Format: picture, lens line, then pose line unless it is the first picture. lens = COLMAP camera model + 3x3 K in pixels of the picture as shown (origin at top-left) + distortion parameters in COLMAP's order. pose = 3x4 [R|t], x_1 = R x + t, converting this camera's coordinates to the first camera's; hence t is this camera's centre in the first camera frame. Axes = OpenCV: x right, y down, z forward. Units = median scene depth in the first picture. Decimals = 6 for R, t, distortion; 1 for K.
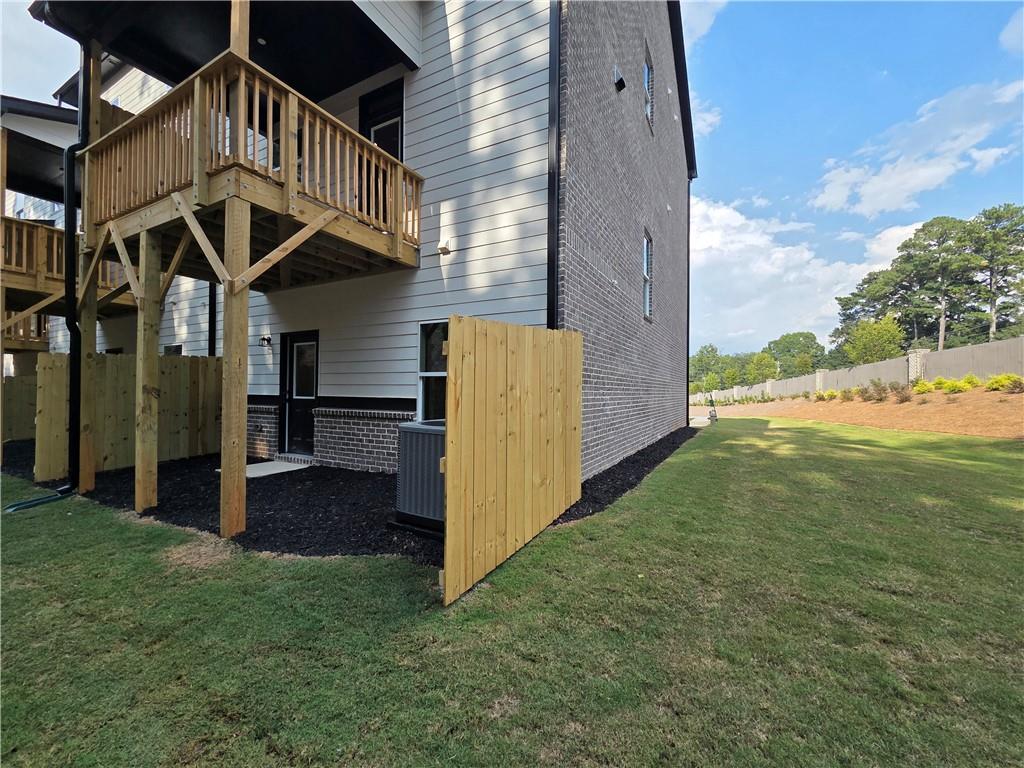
lens RADIAL K [[420.6, 0, 511.8], [0, 420.6, 386.9], [0, 0, 1]] dist [0.003873, -0.000538]
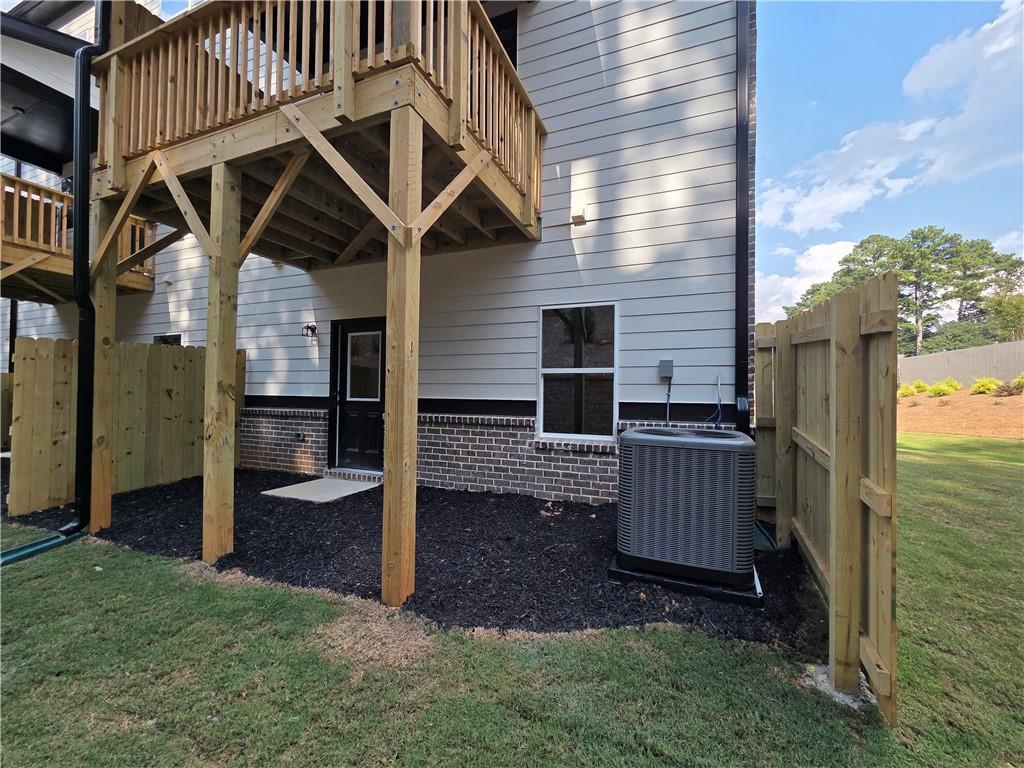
lens RADIAL K [[420.6, 0, 512.7], [0, 420.6, 385.9], [0, 0, 1]] dist [0.003873, -0.000538]
pose [[0.994228, 0.004276, 0.107205, -0.378800], [-0.003315, 0.999953, -0.009134, 0.007230], [-0.107239, 0.008725, 0.994195, 0.204195]]
